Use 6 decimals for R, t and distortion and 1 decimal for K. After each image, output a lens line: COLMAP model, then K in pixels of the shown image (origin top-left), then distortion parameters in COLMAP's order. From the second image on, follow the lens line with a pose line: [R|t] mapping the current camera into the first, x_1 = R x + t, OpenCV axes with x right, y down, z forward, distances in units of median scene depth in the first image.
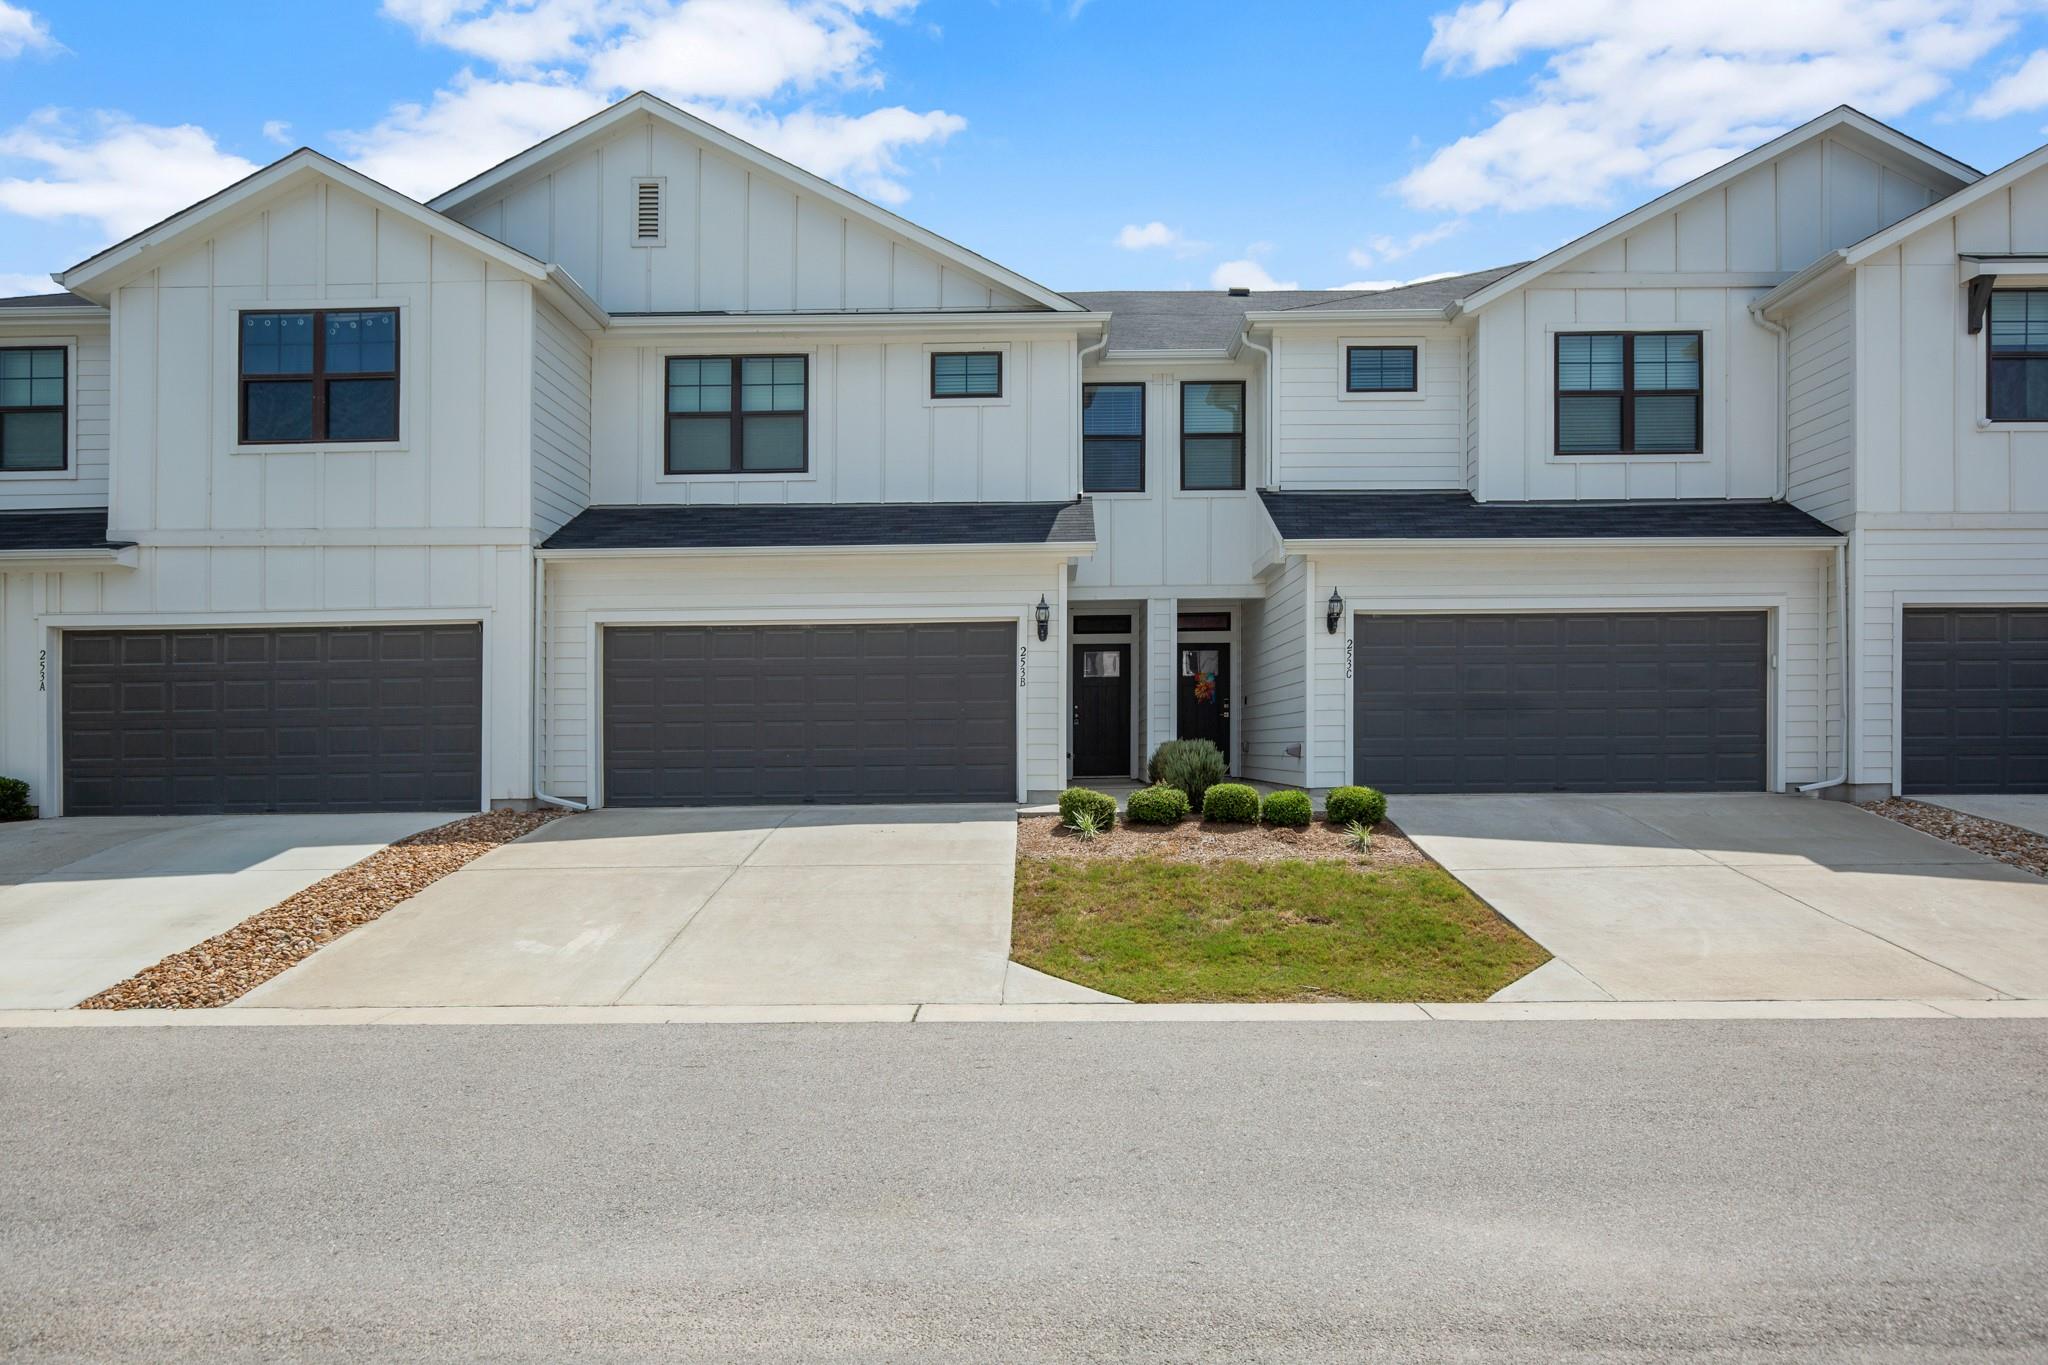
lens RADIAL K [[1255.2, 0, 1024.1], [0, 1255.2, 878.0], [0, 0, 1]] dist [-0.004684, -0.000363]
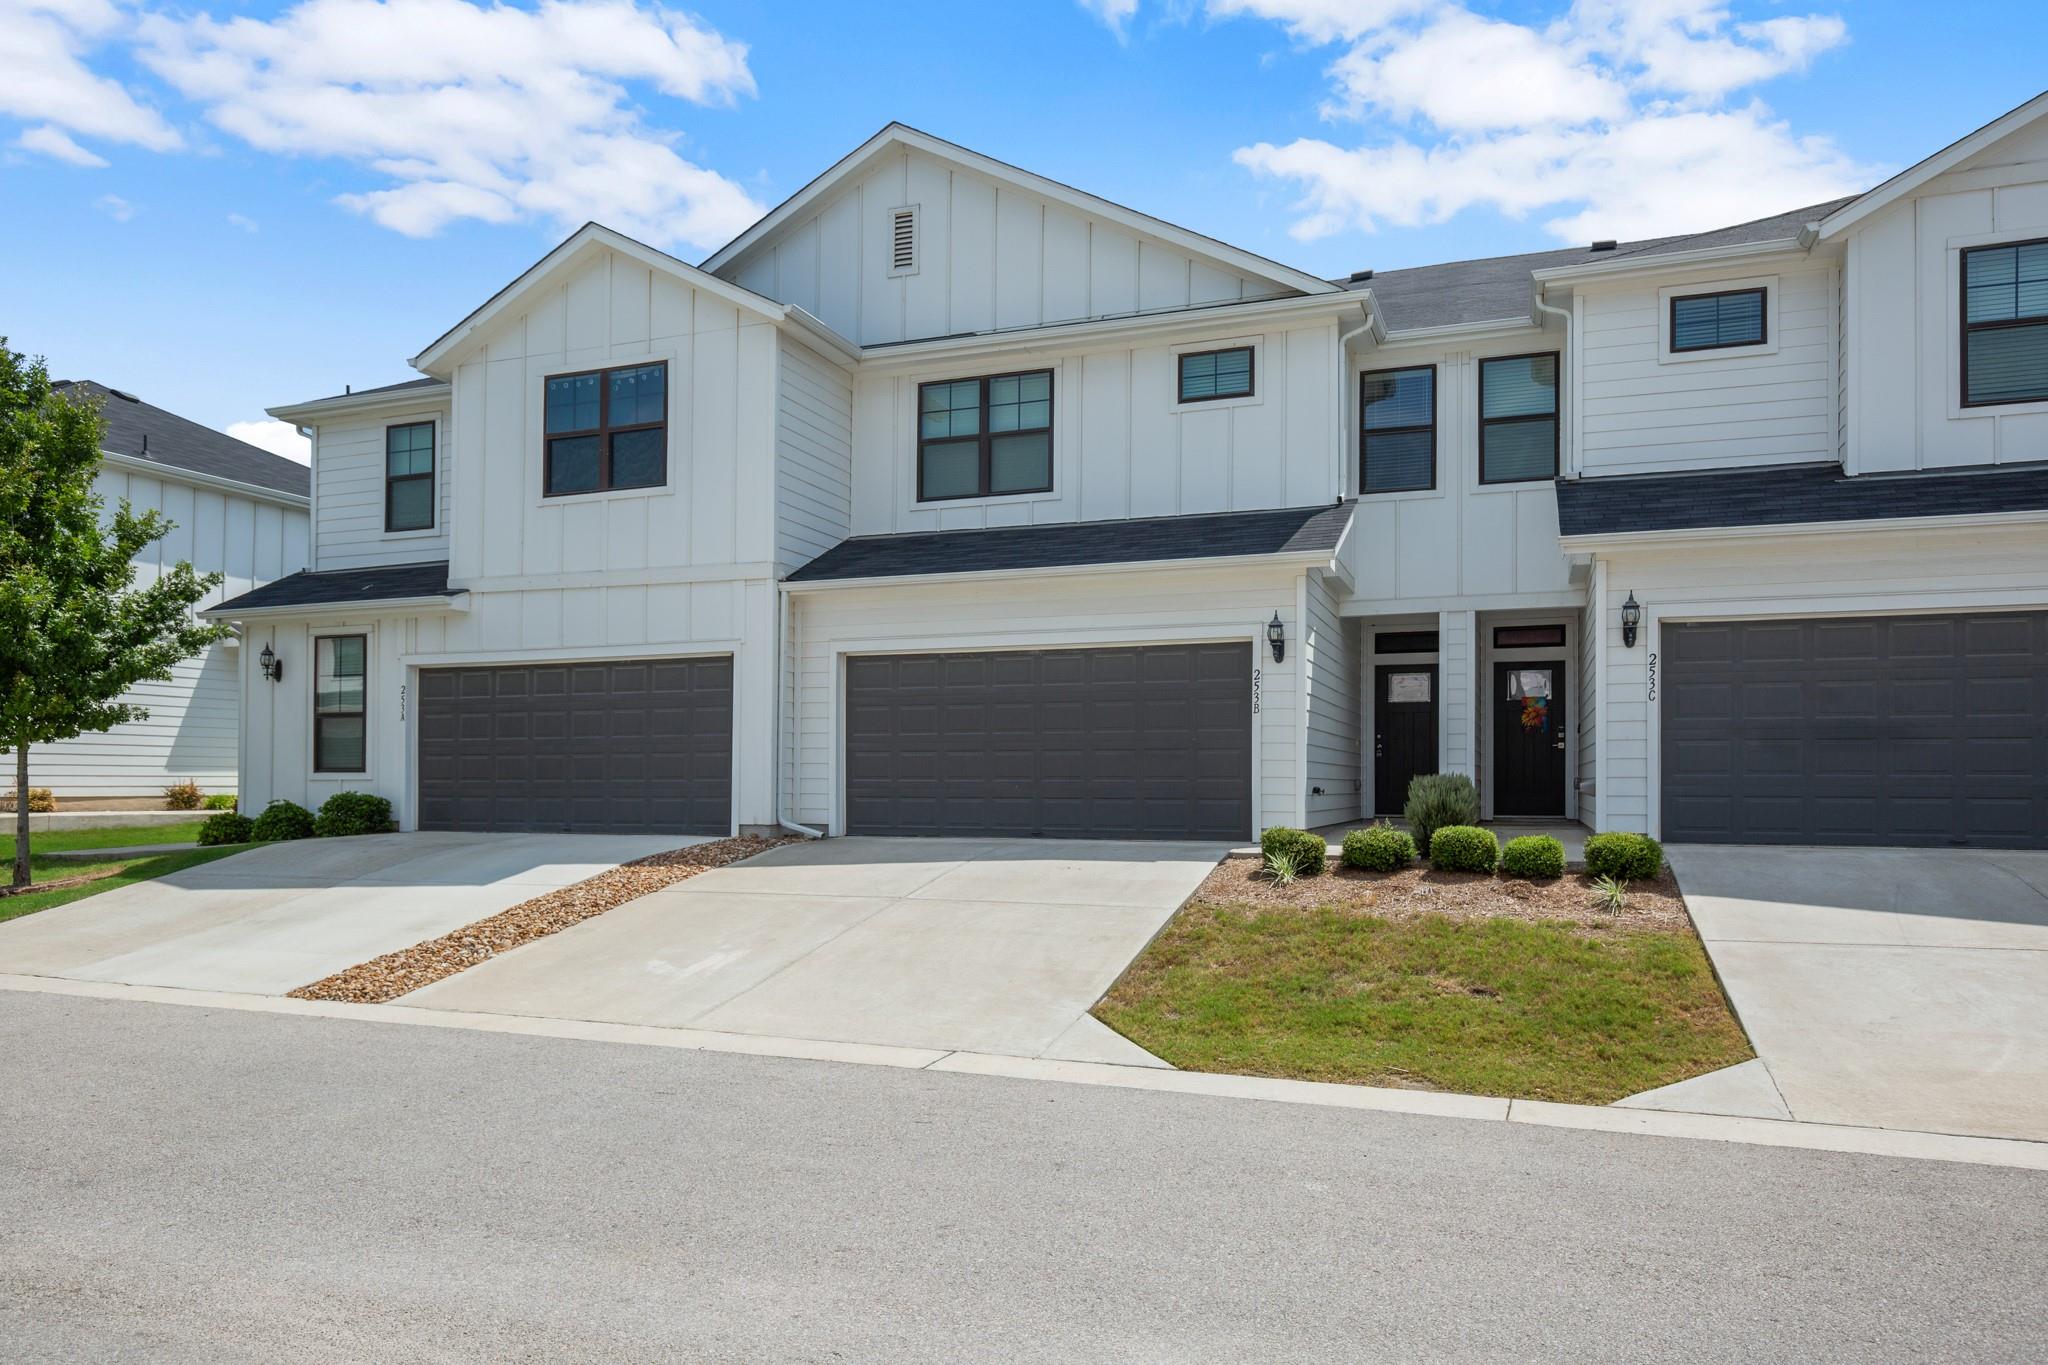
lens RADIAL K [[1339.4, 0, 1024.0], [0, 1339.4, 889.5], [0, 0, 1]] dist [0.002367, 0.000178]
pose [[0.939576, 0.039378, -0.340068, 0.180263], [-0.046976, 0.998796, -0.014134, -0.005020], [0.339102, 0.029255, 0.940295, 0.044377]]
